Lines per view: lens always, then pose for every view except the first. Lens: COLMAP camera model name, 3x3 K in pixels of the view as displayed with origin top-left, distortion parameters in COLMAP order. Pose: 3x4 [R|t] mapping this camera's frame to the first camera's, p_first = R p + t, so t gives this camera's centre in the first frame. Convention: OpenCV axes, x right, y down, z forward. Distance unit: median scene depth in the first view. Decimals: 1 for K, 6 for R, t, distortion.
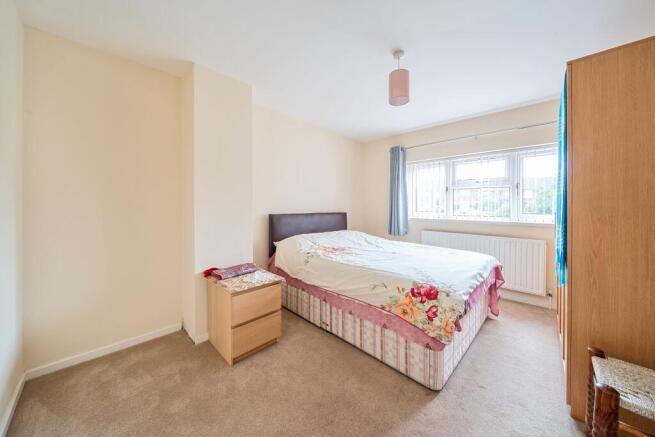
lens RADIAL K [[225.3, 0, 329.9], [0, 225.3, 208.2], [0, 0, 1]] dist [0.000000, -0.000005]
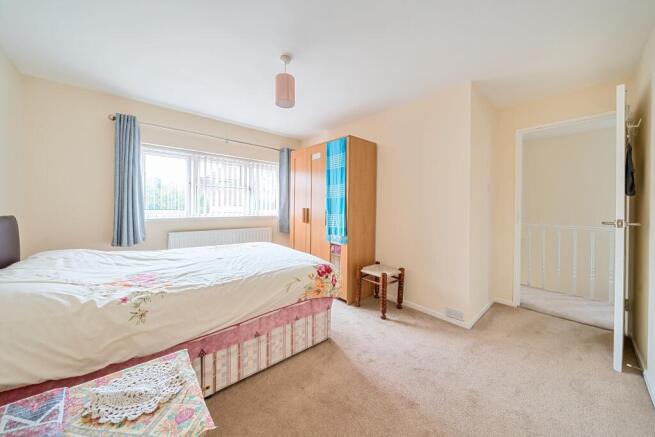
lens RADIAL K [[233.9, 0, 328.3], [0, 233.9, 205.3], [0, 0, 1]] dist [0.000302, 0.000007]
pose [[0.075882, -0.005833, 0.997100, -0.740797], [0.001230, 0.999983, 0.005756, -0.010497], [-0.997116, 0.000789, 0.075888, 0.685940]]
